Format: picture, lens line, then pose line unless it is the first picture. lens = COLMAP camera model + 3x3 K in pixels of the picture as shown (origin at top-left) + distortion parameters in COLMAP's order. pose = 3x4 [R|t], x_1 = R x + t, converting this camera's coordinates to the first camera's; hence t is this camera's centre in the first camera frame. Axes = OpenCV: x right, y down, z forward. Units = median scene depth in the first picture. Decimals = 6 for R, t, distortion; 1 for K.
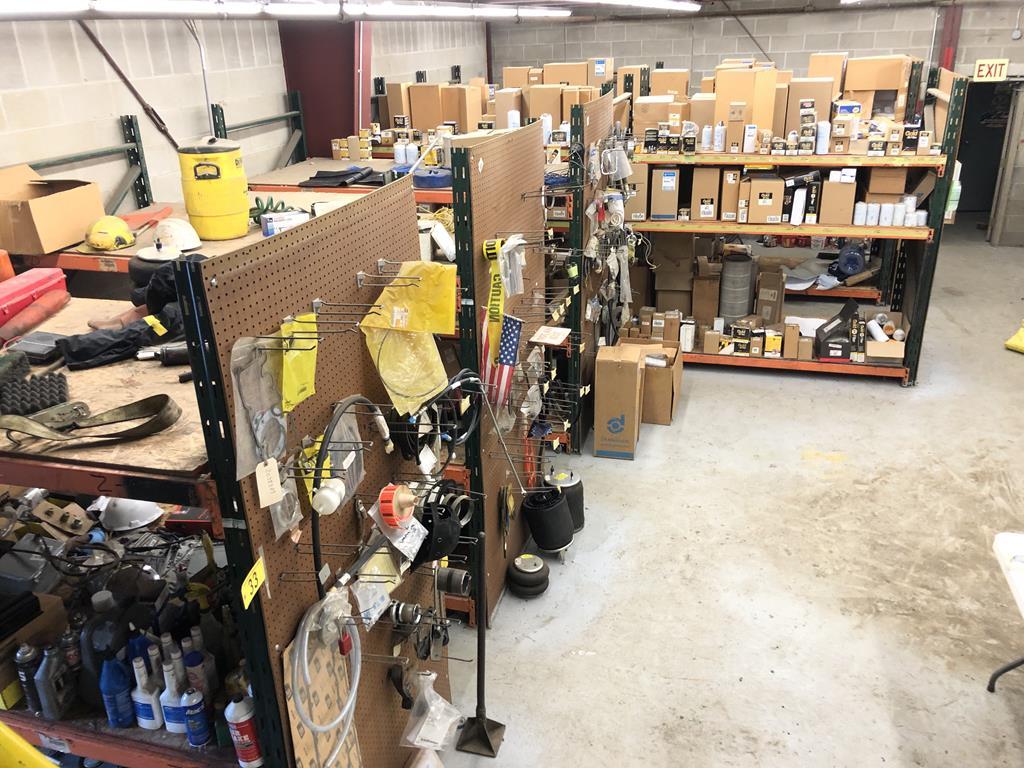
lens RADIAL K [[834.0, 0, 507.1], [0, 834.0, 380.9], [0, 0, 1]] dist [0.033474, -0.031046]
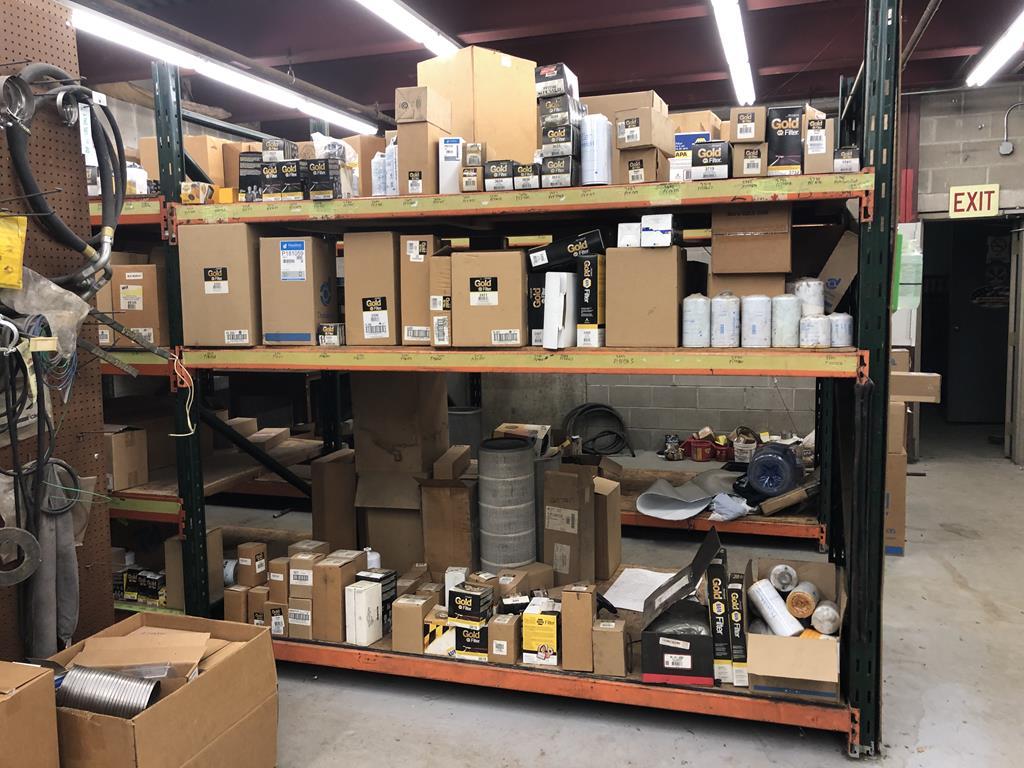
lens RADIAL K [[834.0, 0, 517.5], [0, 834.0, 382.6], [0, 0, 1]] dist [0.033474, -0.031046]
pose [[0.999799, 0.016620, -0.011228, 0.318433], [-0.019154, 0.957232, -0.288687, -0.044247], [0.005949, 0.288844, 0.957358, 0.573216]]
